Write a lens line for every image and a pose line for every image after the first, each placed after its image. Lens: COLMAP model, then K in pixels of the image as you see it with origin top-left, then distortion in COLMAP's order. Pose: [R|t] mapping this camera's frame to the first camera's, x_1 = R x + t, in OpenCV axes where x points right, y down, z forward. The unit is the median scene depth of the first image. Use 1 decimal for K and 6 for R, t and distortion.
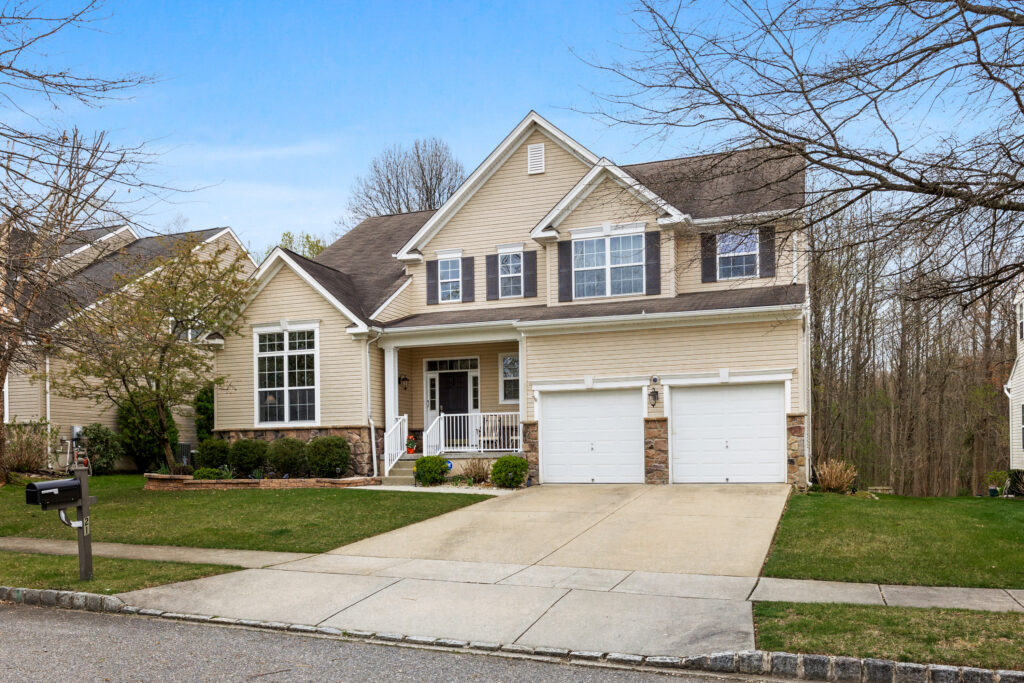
lens RADIAL K [[1178.7, 0, 512.0], [0, 1178.7, 341.5], [0, 0, 1]] dist [-0.000325, -0.000422]
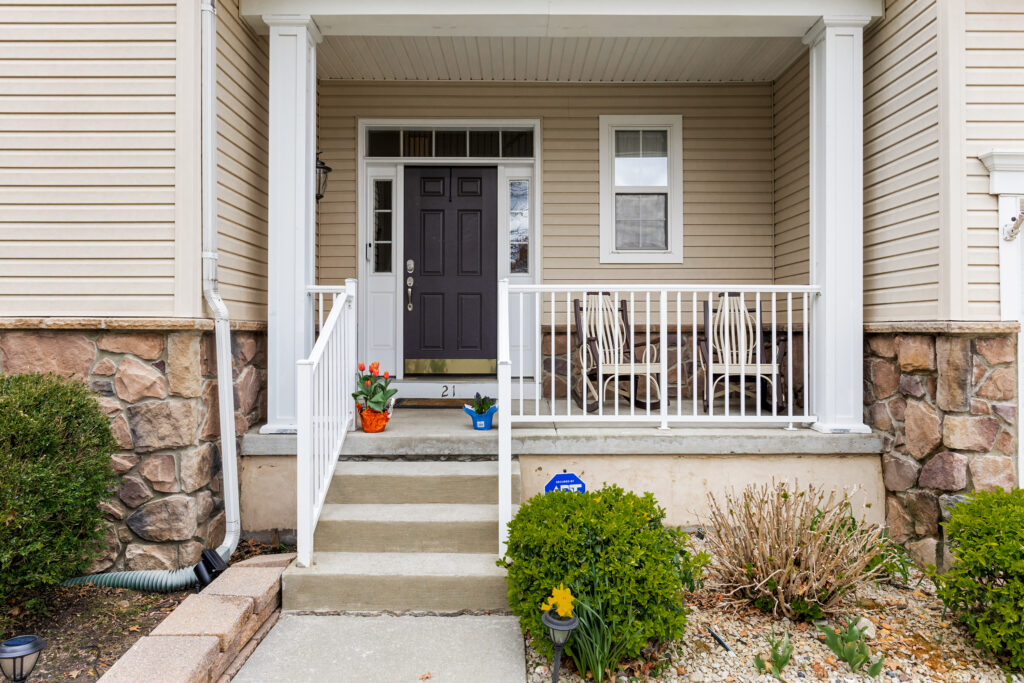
lens RADIAL K [[690.8, 0, 511.6], [0, 690.8, 311.1], [0, 0, 1]] dist [-0.000111, -0.000151]
pose [[0.919789, 0.020571, 0.391875, -0.119451], [-0.053264, 0.995928, 0.072739, 0.056621], [-0.388782, -0.087777, 0.917139, 0.855920]]
